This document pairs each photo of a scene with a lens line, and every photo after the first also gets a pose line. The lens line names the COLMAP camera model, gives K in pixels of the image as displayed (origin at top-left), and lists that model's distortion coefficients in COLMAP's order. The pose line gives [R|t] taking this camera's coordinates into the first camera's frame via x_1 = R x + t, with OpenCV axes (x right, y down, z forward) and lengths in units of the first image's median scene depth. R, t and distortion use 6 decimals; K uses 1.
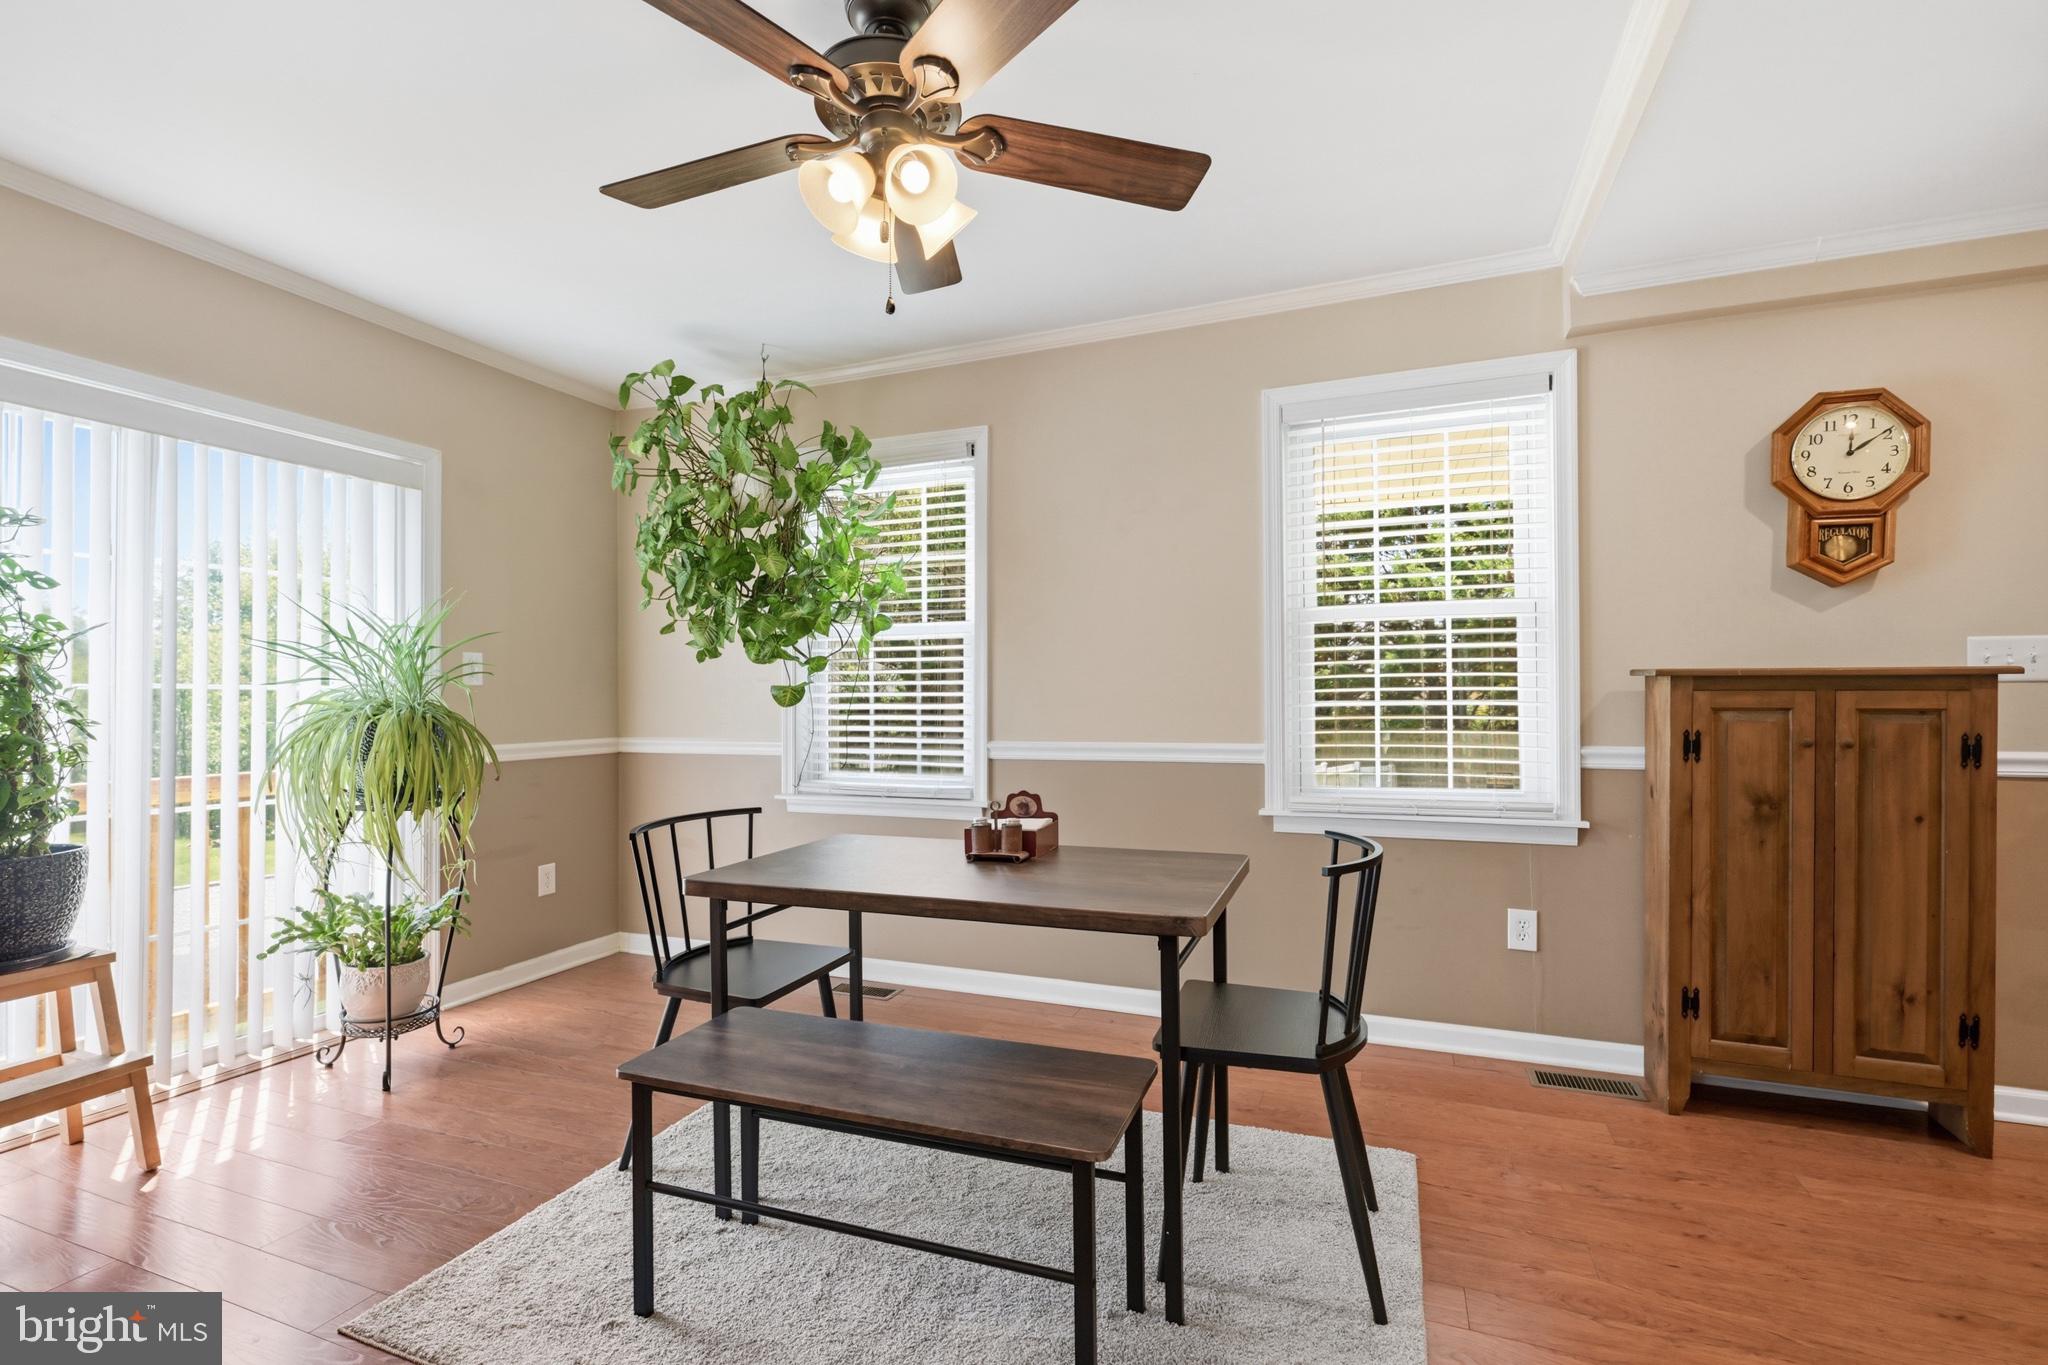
lens RADIAL K [[930.9, 0, 1026.1], [0, 930.9, 677.8], [0, 0, 1]] dist [-0.002558, -0.000191]
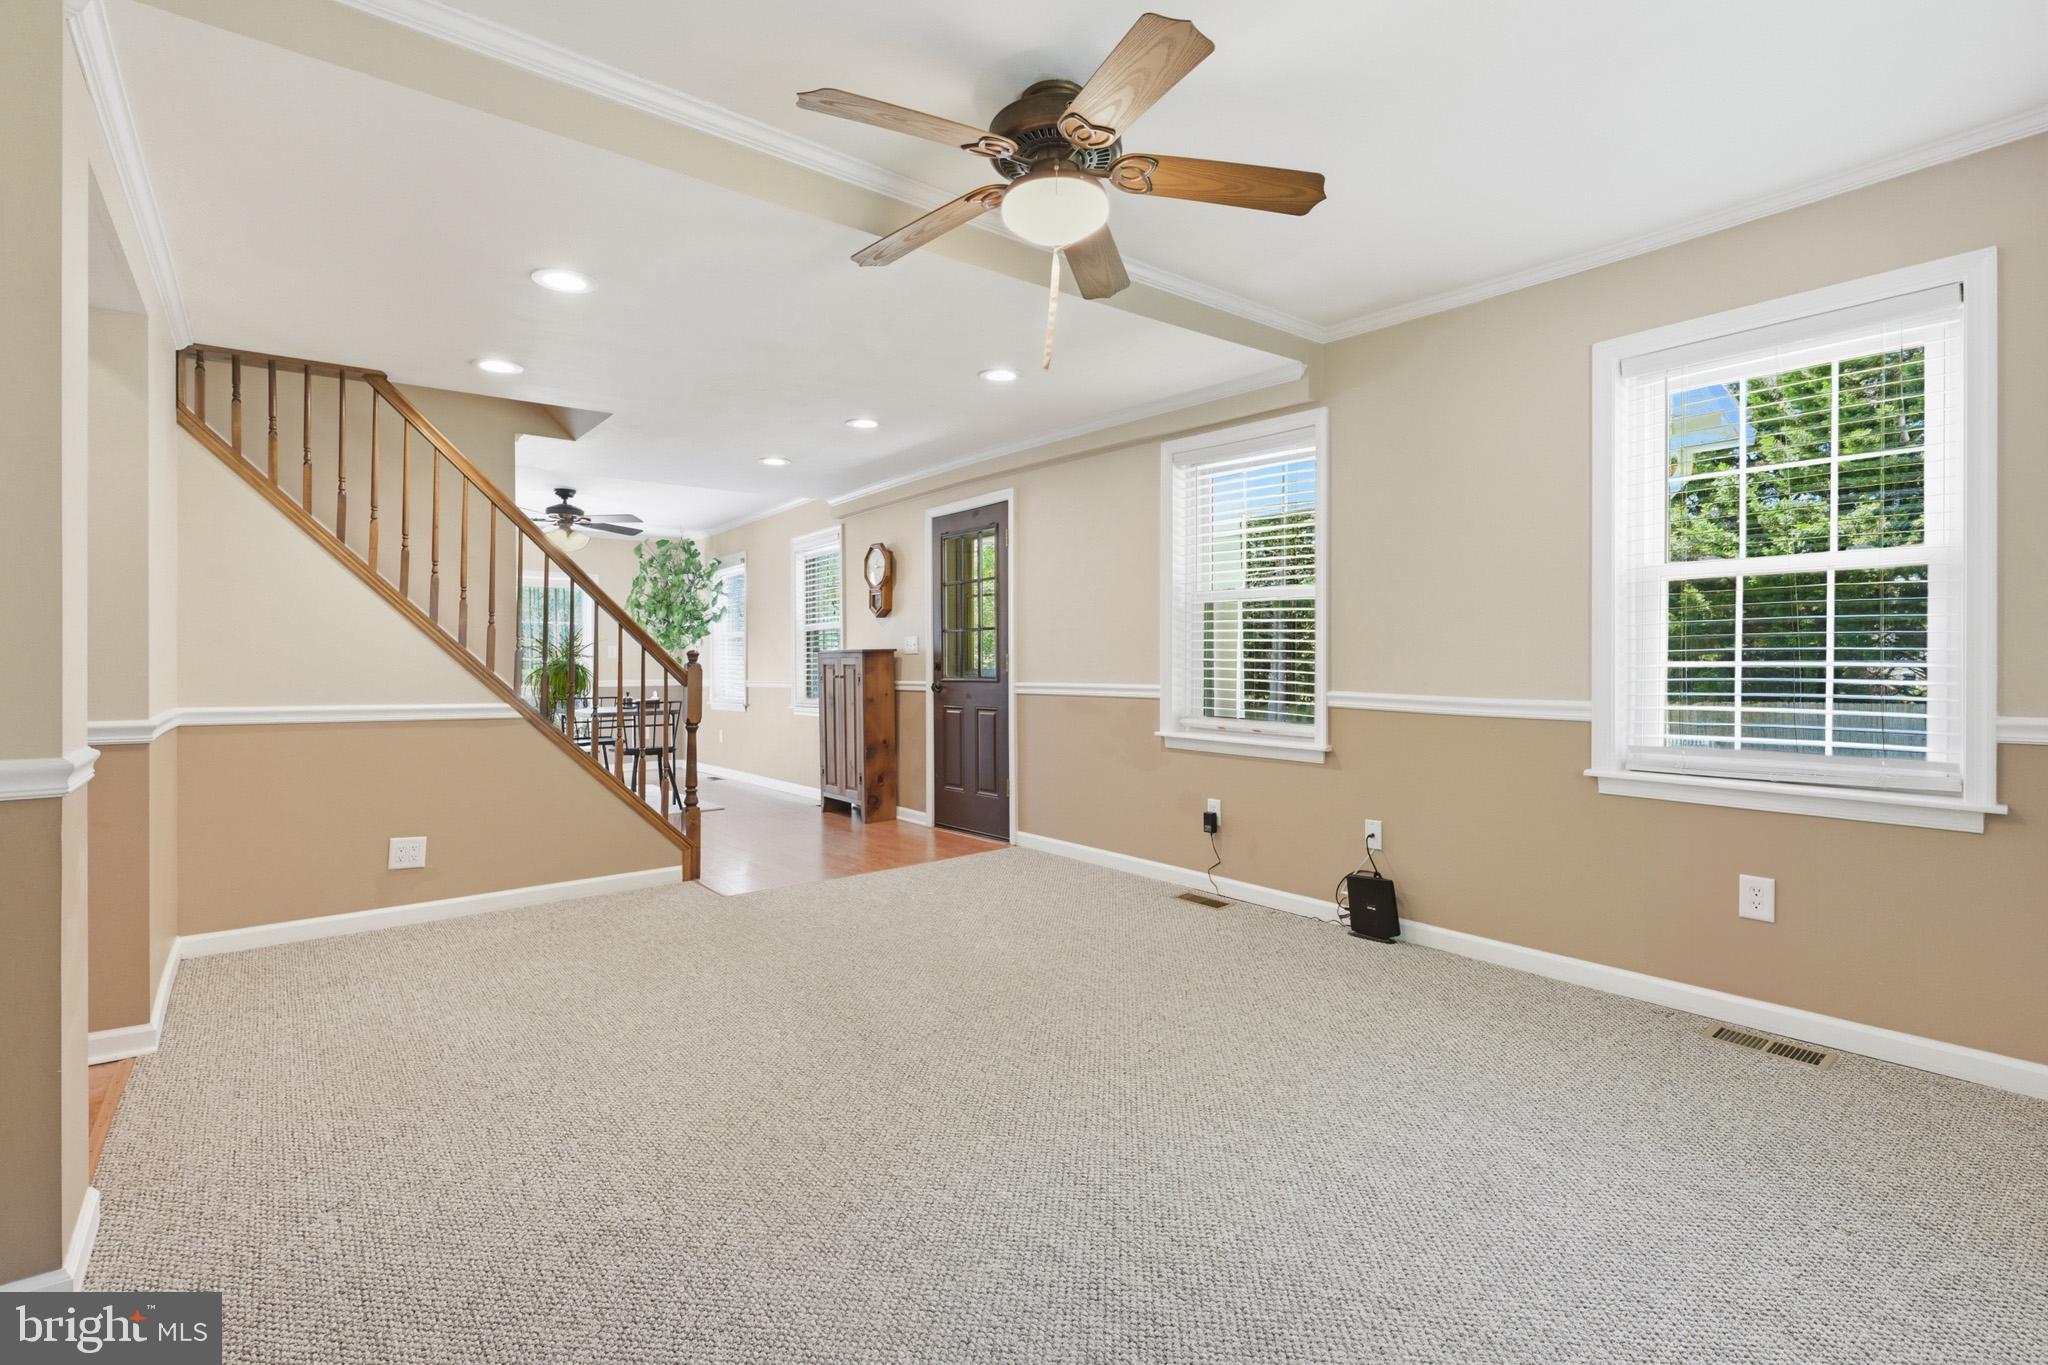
lens RADIAL K [[930.9, 0, 1026.1], [0, 930.9, 677.8], [0, 0, 1]] dist [-0.002558, -0.000191]
pose [[0.861656, 0.006599, -0.507451, 2.681987], [0.011065, 0.999433, 0.031785, -0.008455], [0.507373, -0.033002, 0.861094, -1.099871]]
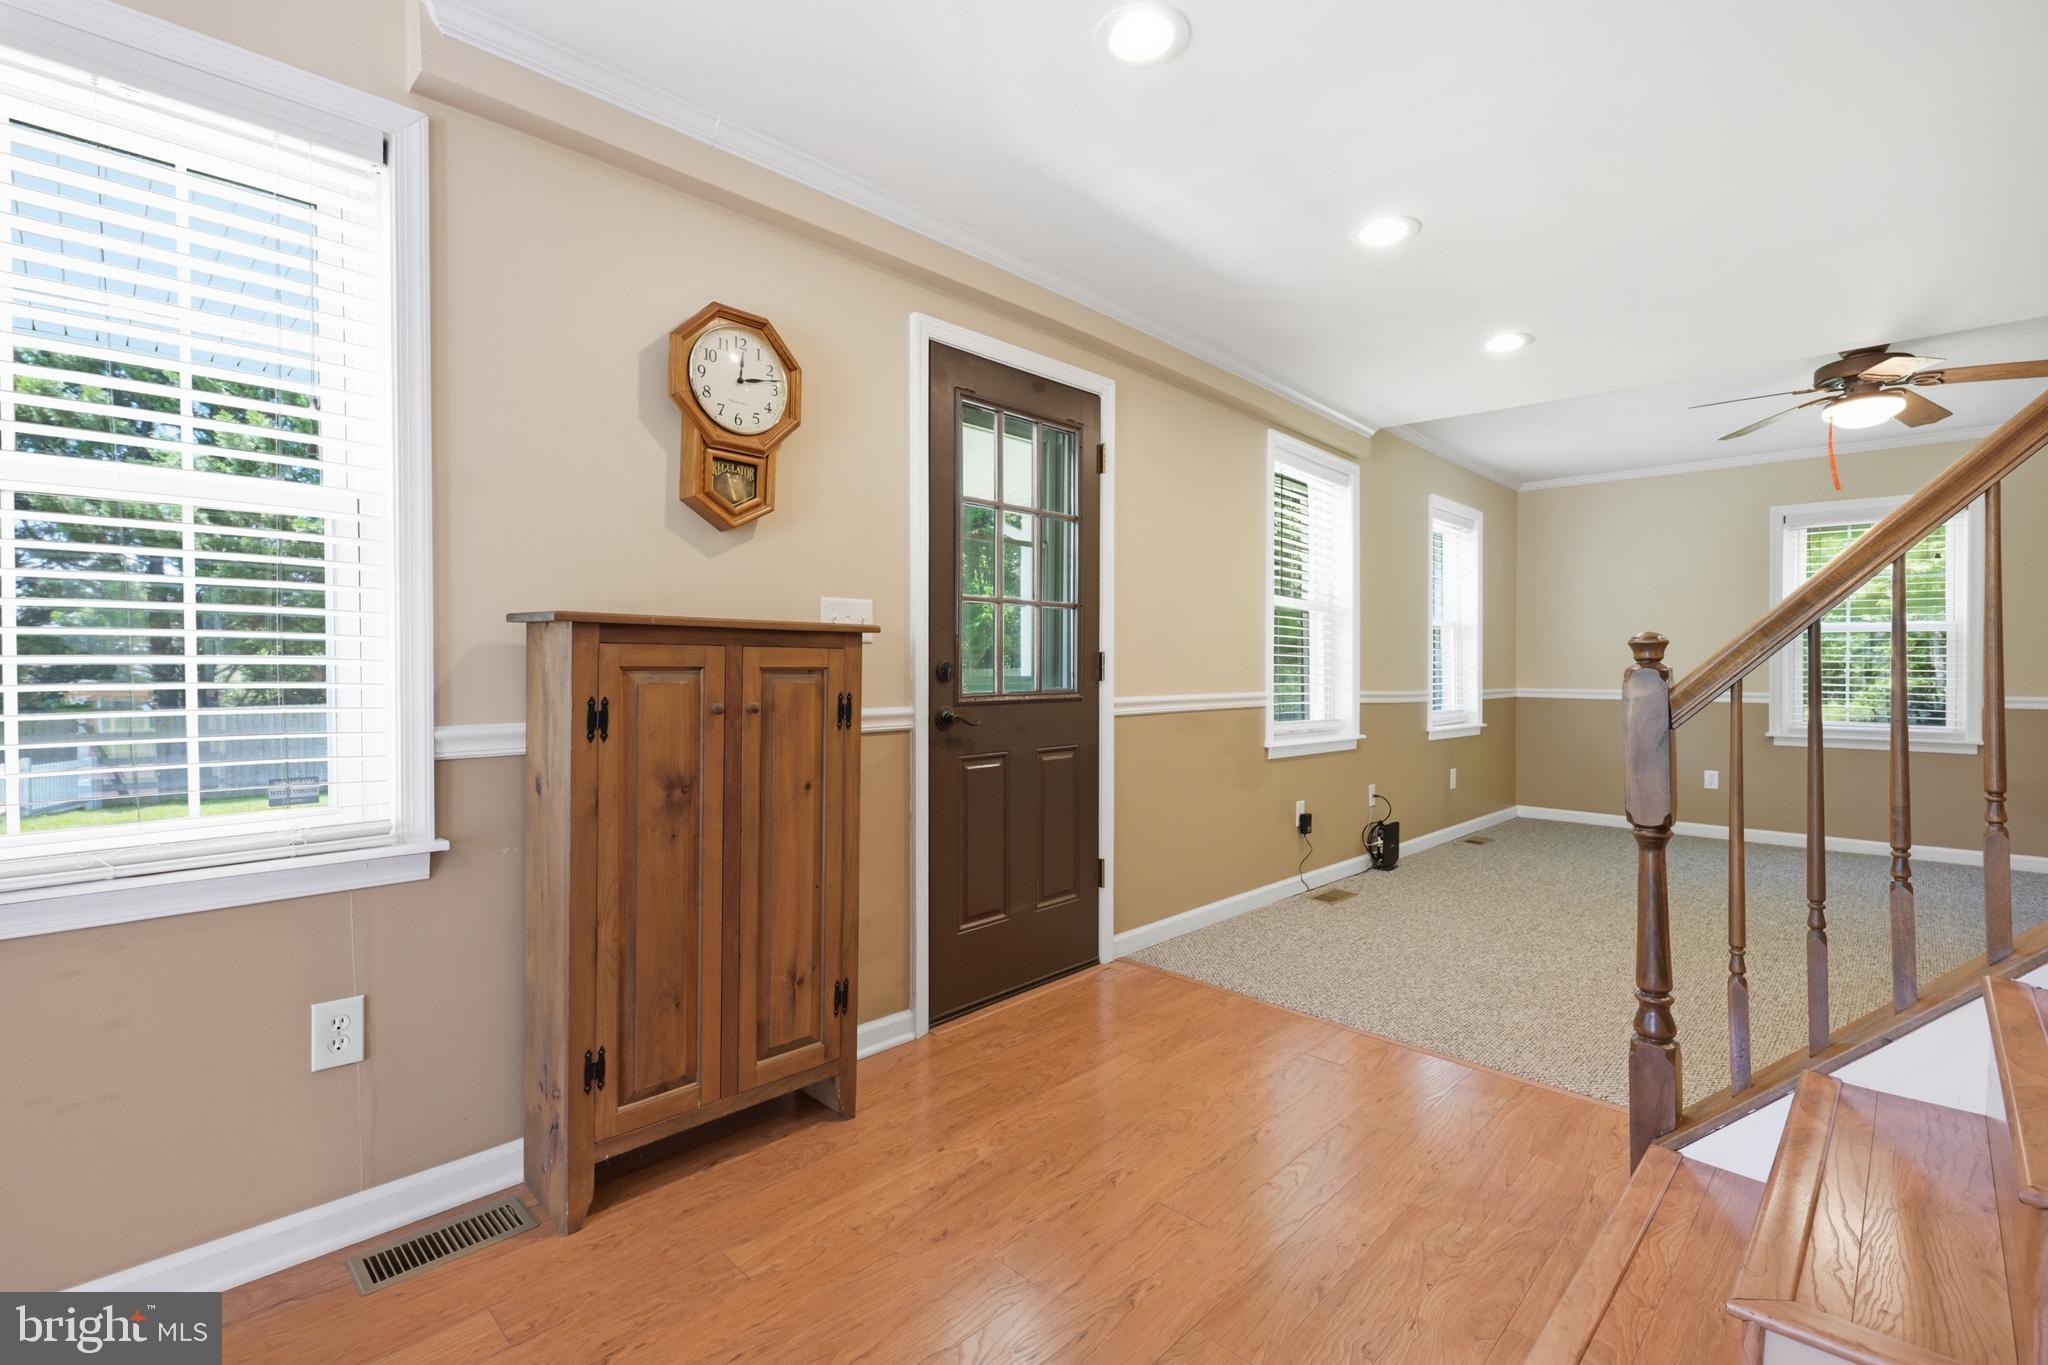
lens RADIAL K [[926.8, 0, 1020.2], [0, 926.8, 685.4], [0, 0, 1]] dist [-0.001915, -0.000654]
pose [[0.399312, -0.016310, 0.916670, 0.183887], [-0.021528, 0.999399, 0.027160, 0.020167], [-0.916562, -0.030579, 0.398721, 0.407718]]
